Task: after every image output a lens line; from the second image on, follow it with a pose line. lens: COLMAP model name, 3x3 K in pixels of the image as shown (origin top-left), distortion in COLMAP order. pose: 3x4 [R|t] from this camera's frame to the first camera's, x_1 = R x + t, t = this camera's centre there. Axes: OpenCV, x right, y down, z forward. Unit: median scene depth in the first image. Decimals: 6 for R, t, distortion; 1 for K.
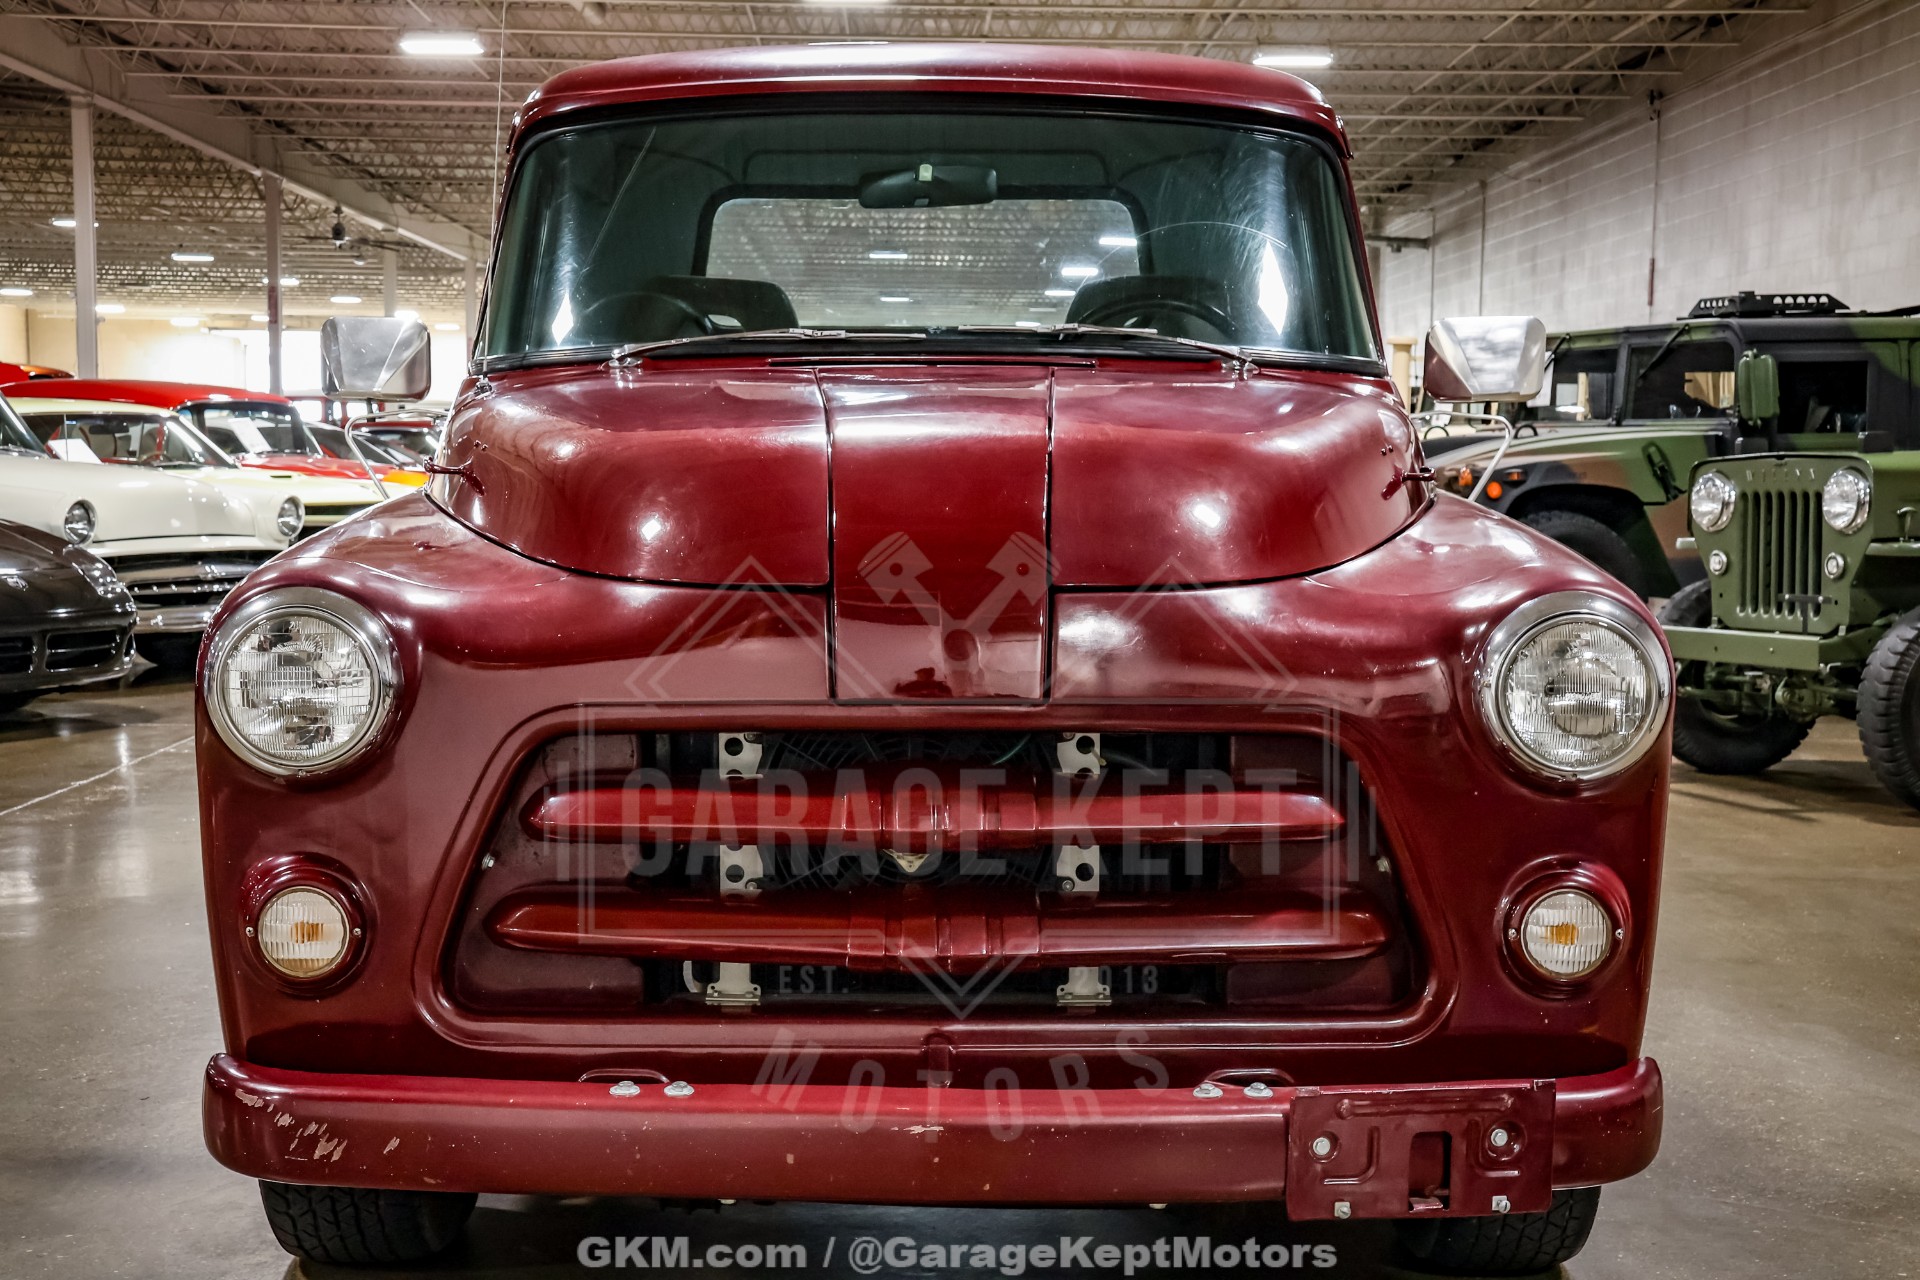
lens RADIAL K [[2689.1, 0, 970.6], [0, 2689.1, 592.2], [0, 0, 1]] dist [0.024867, 0.732978]
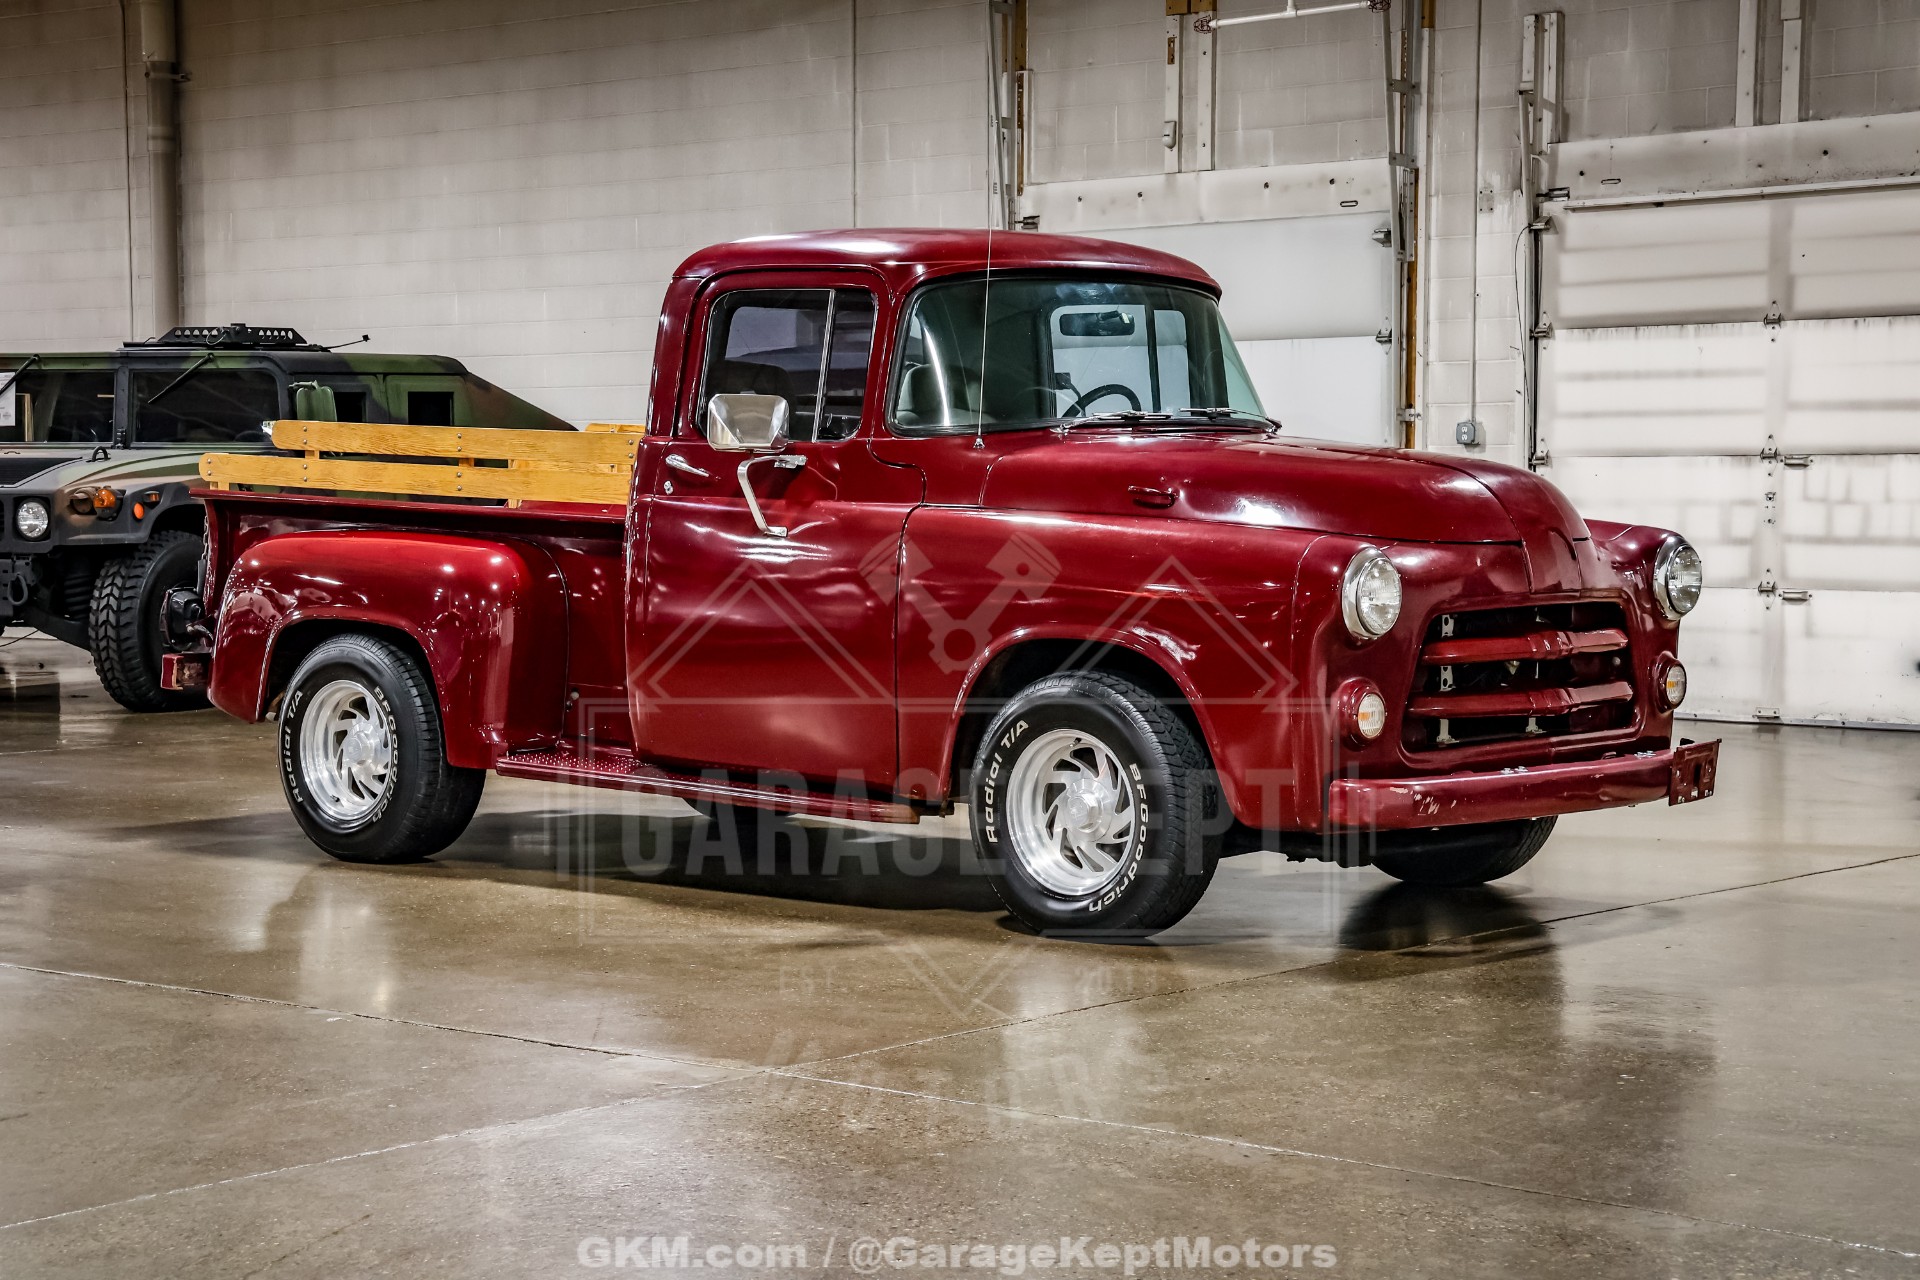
lens RADIAL K [[3428.5, 0, 928.3], [0, 3428.5, 639.1], [0, 0, 1]] dist [0.202300, 0.273041]
pose [[0.672427, -0.041606, 0.738993, -1.322794], [0.042988, 0.998929, 0.017124, 0.003974], [-0.738914, 0.020253, 0.673496, -0.284964]]
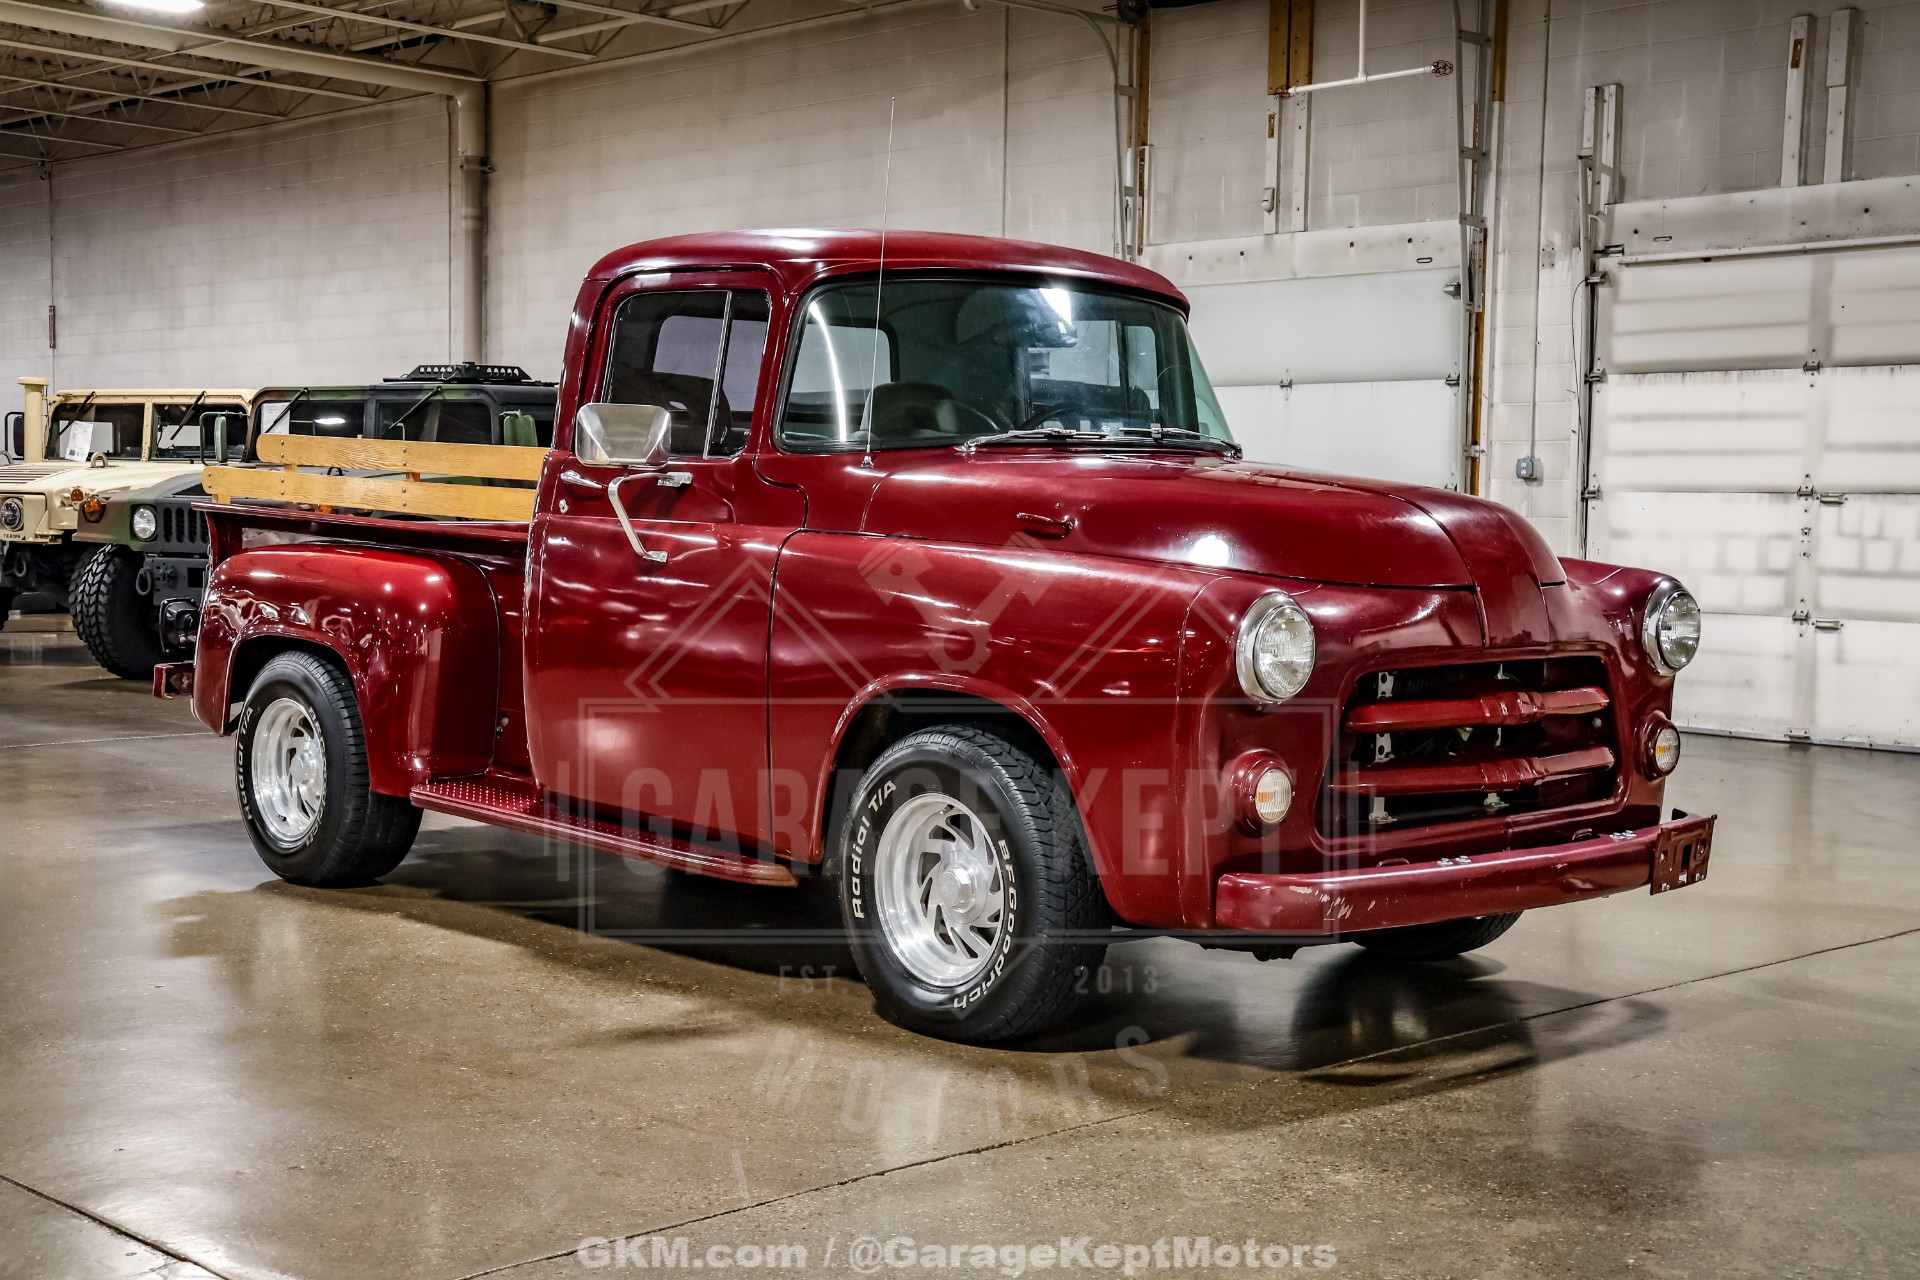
lens RADIAL K [[2490.9, 0, 933.7], [0, 2490.9, 645.2], [0, 0, 1]] dist [0.014376, 0.351438]
pose [[0.745833, -0.034615, 0.665233, -0.794090], [0.024248, 0.999398, 0.024817, -0.007710], [-0.665692, -0.002379, 0.746223, -0.015996]]
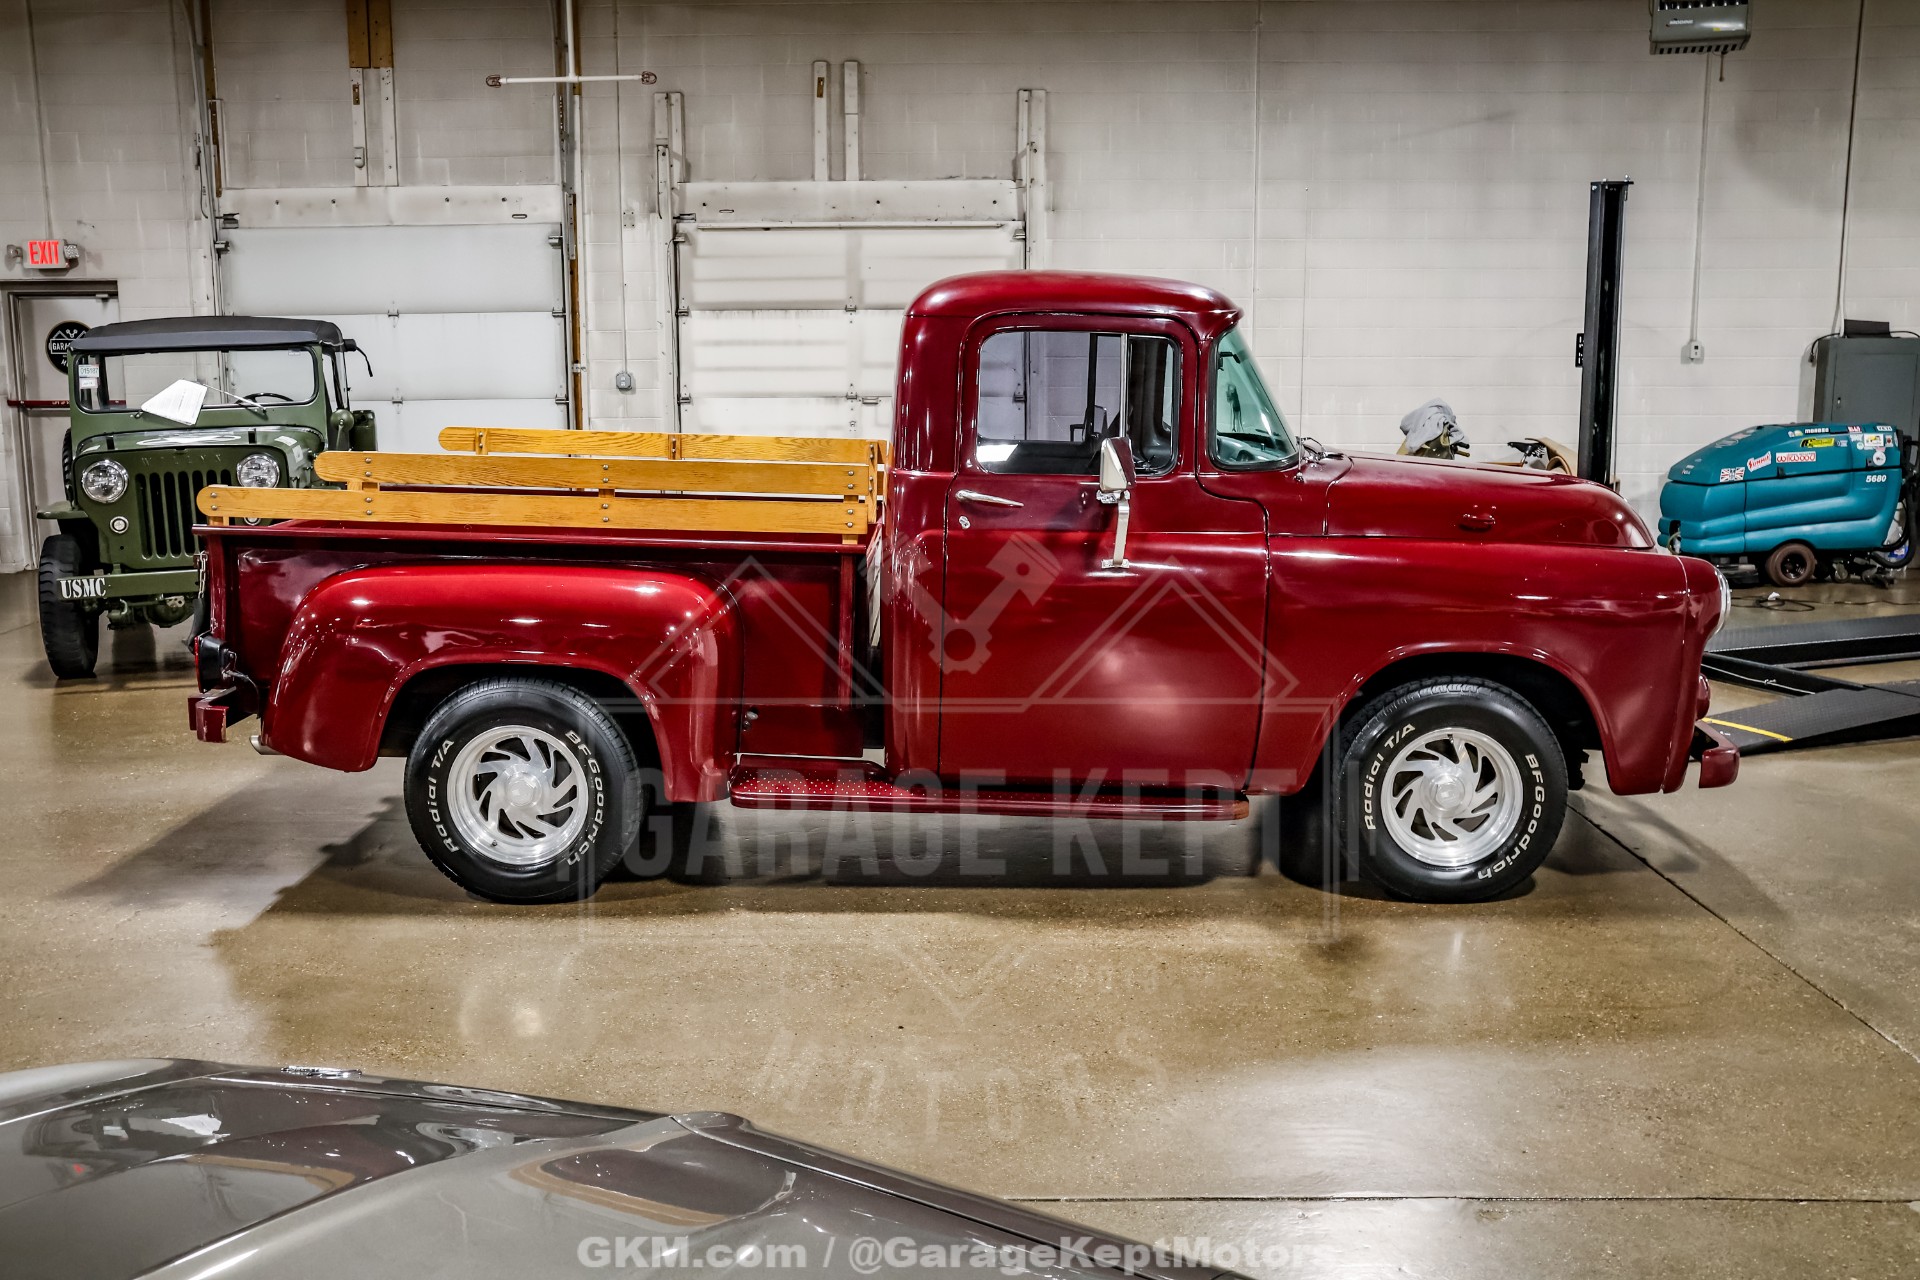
lens RADIAL K [[1840.5, 0, 943.2], [0, 1840.5, 646.0], [0, 0, 1]] dist [-0.104563, 0.169462]
pose [[0.040608, -0.169758, 0.984649, -1.087686], [0.056348, 0.984282, 0.167371, -0.139778], [-0.997585, 0.048687, 0.049535, 0.899786]]
